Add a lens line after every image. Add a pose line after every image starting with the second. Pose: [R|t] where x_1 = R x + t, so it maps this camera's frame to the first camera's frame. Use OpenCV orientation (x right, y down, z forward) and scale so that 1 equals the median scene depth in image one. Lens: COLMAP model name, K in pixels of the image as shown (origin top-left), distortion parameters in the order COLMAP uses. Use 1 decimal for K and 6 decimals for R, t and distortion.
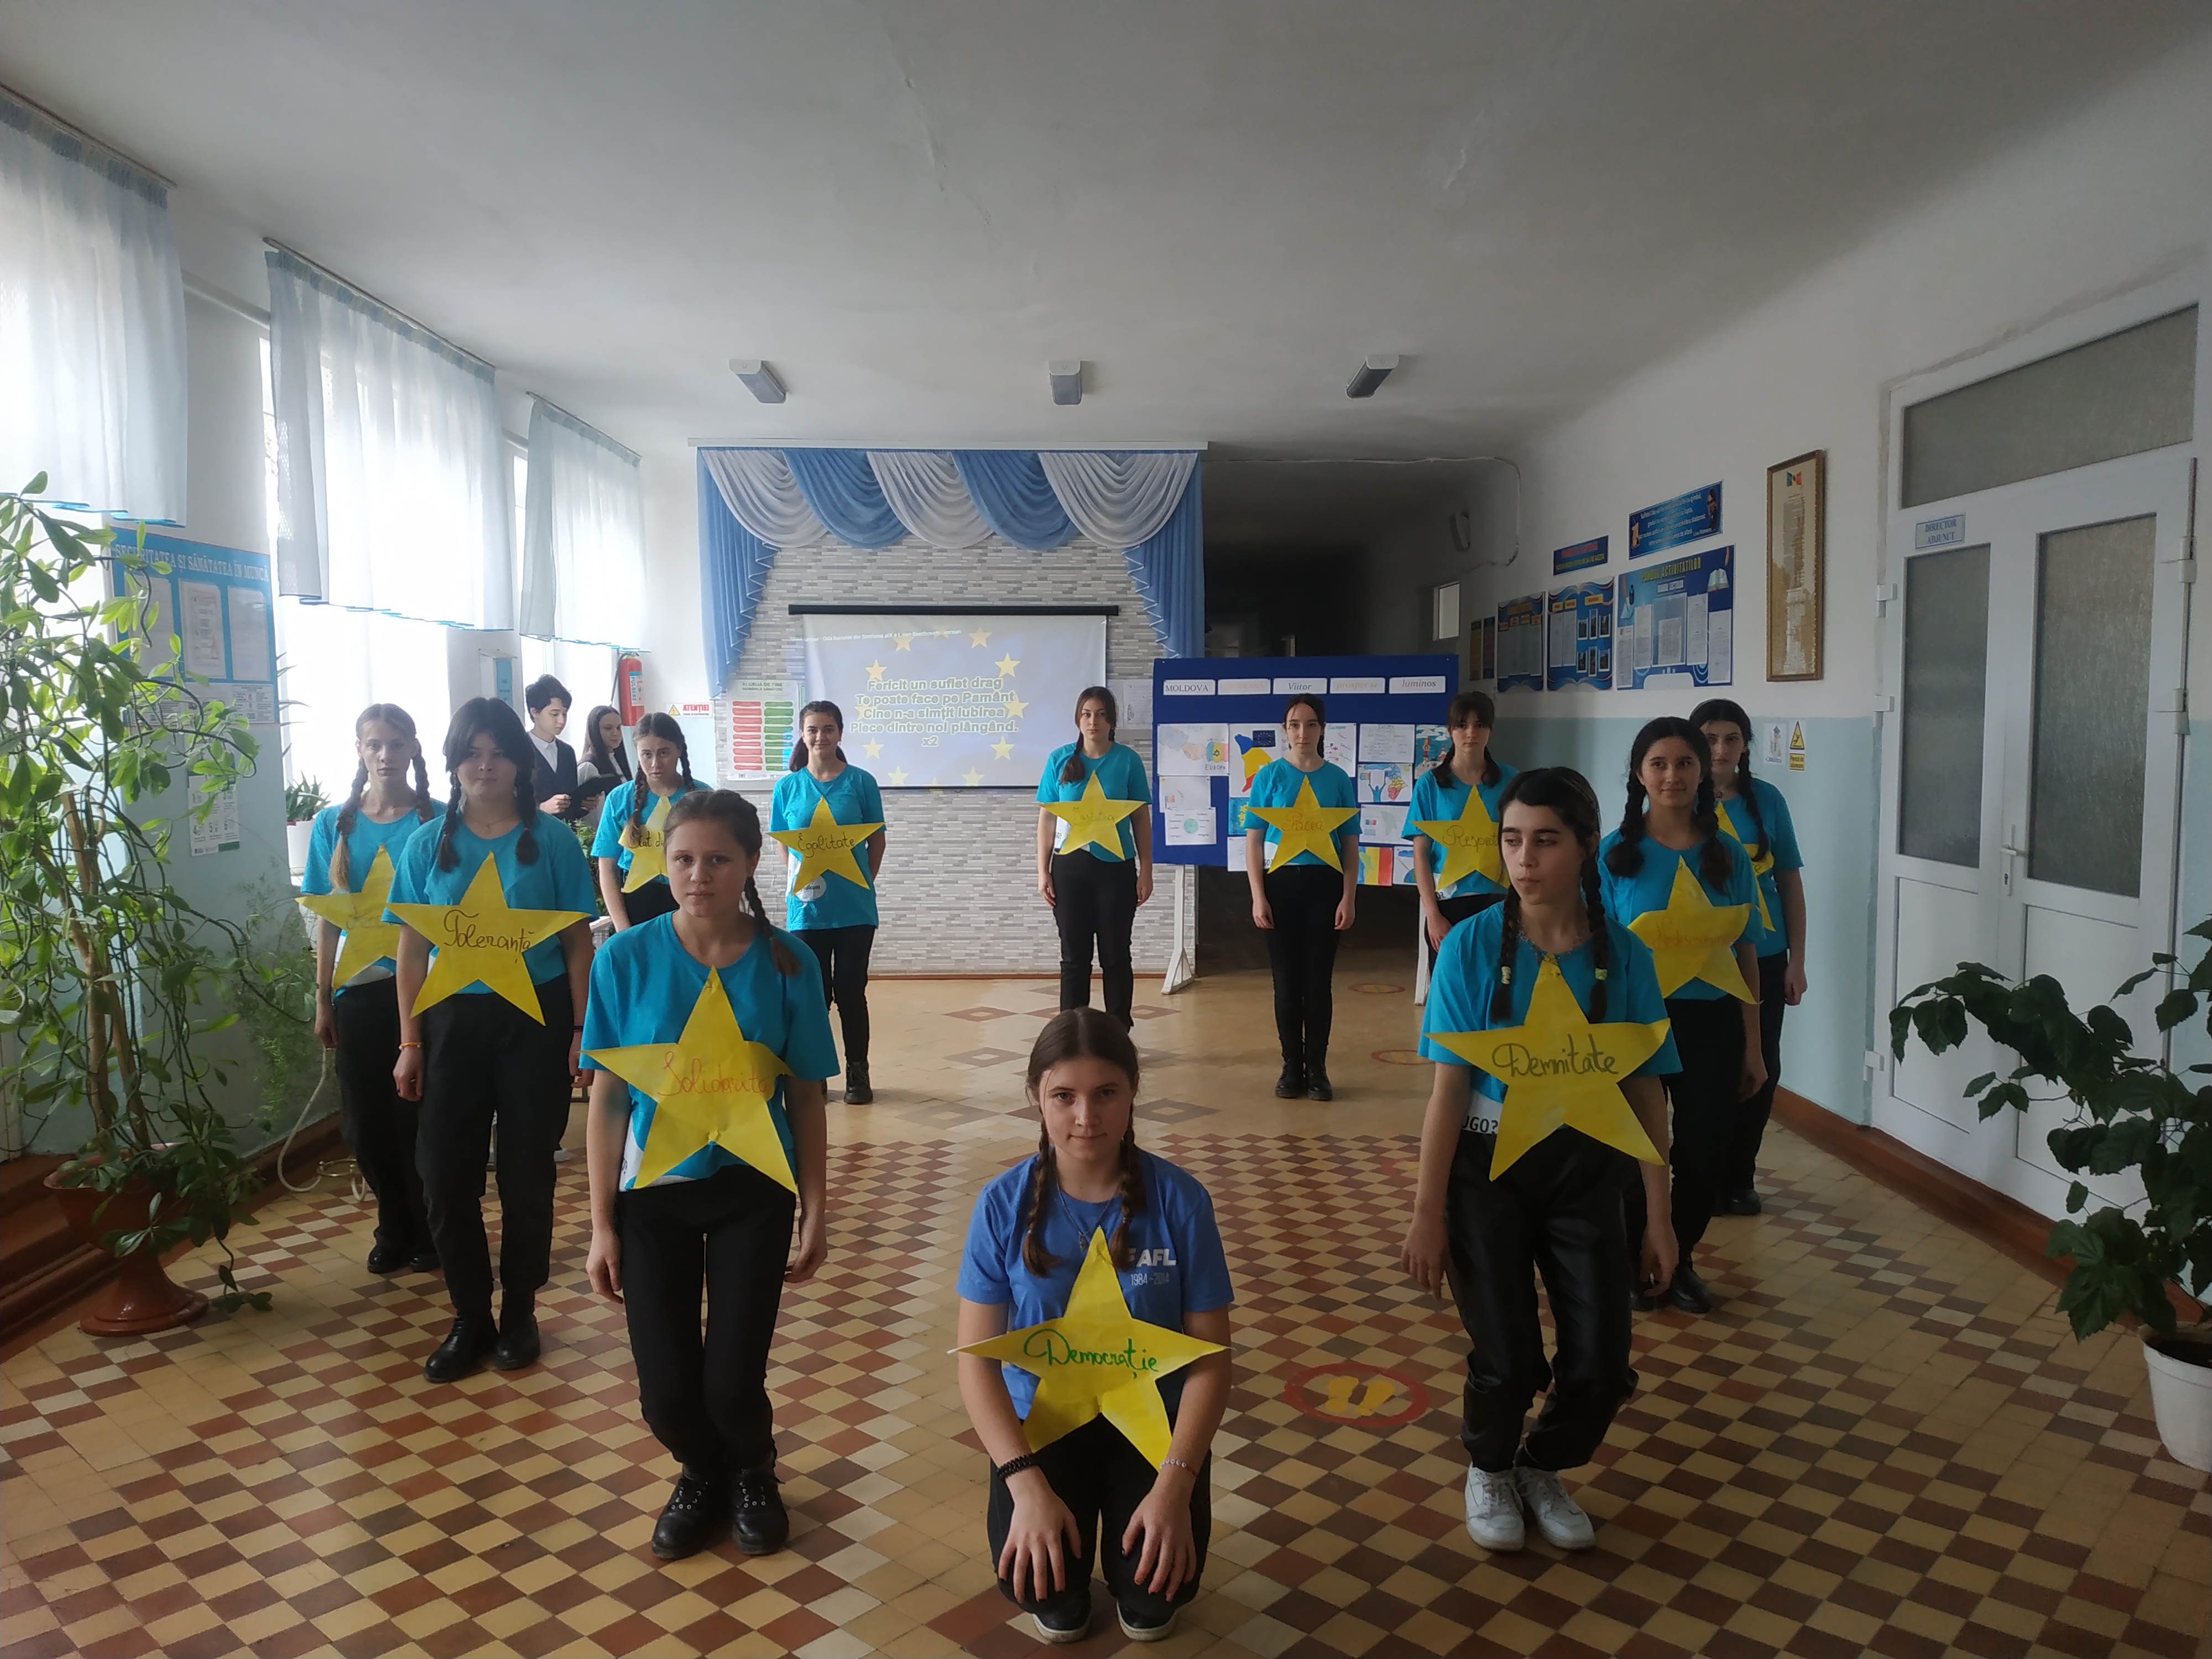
lens RADIAL K [[1620.7, 0, 1103.4], [0, 1620.7, 834.9], [0, 0, 1]] dist [0.073934, -0.107065]
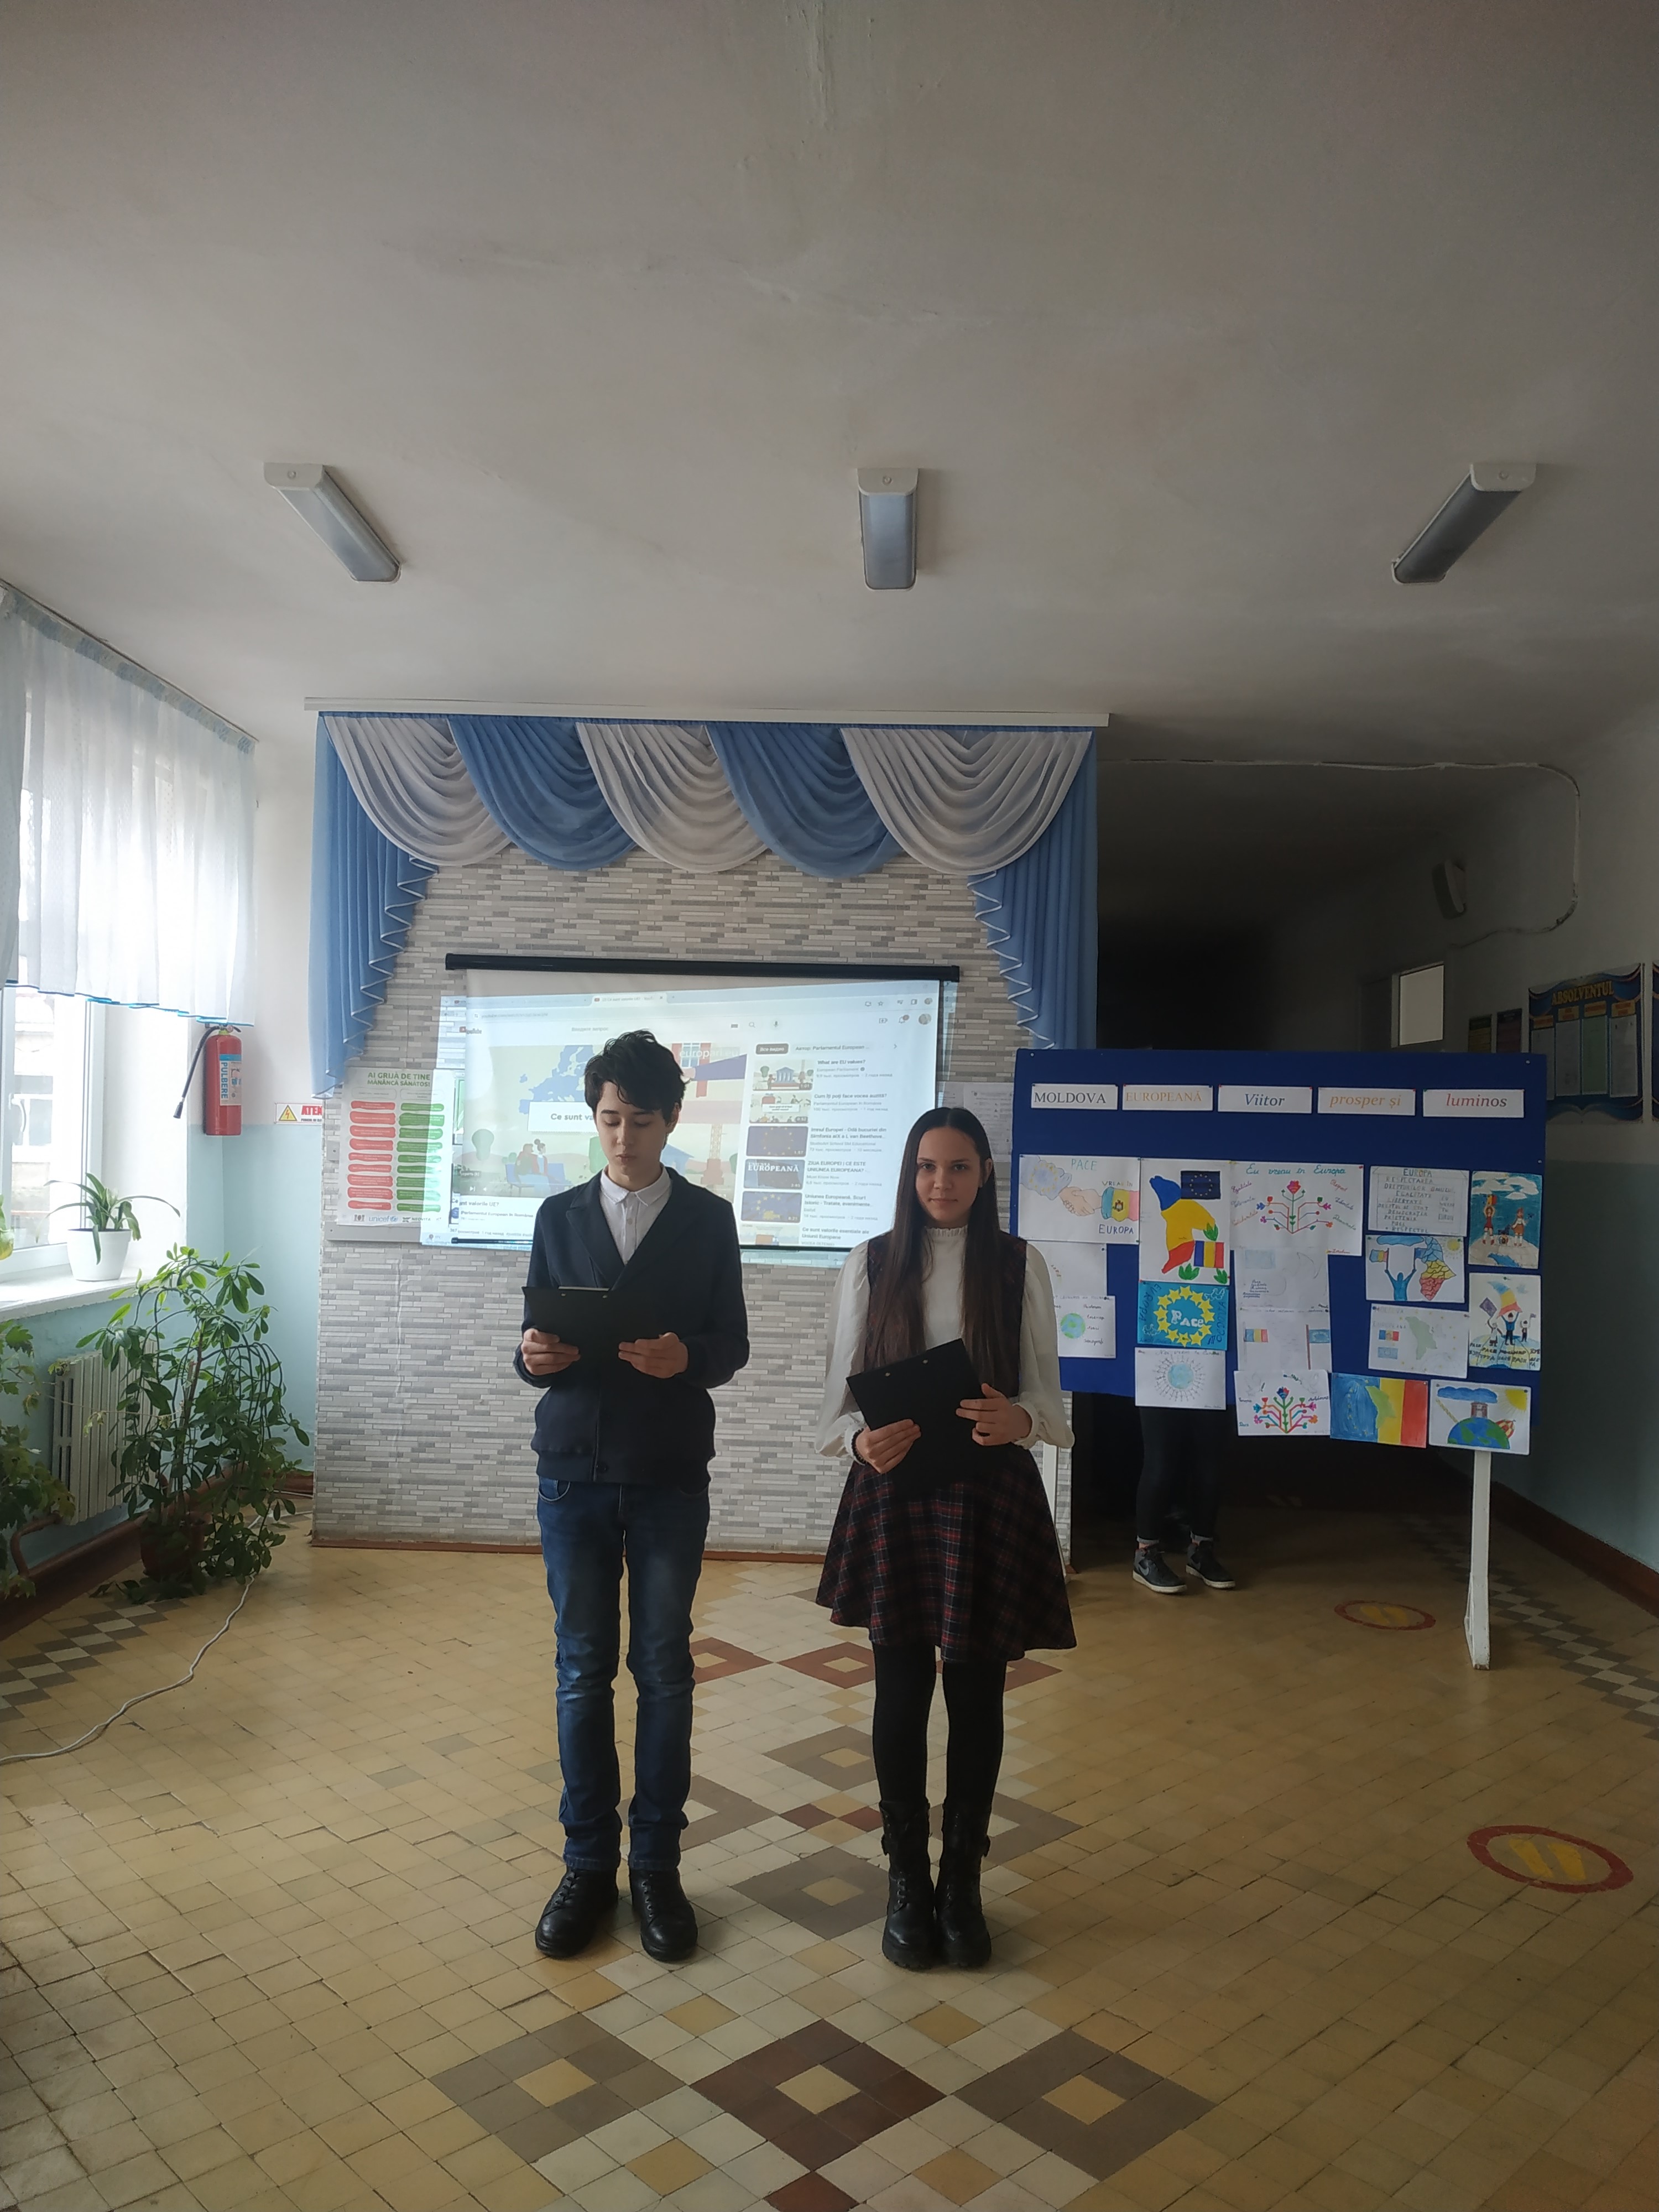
lens RADIAL K [[1600.9, 0, 833.6], [0, 1600.9, 1091.3], [0, 0, 1]] dist [0.081924, -0.123082]
pose [[0.998323, 0.027032, -0.051191, -0.007891], [-0.032045, 0.994493, -0.099779, -0.034124], [0.048212, 0.101252, 0.993692, 0.450146]]
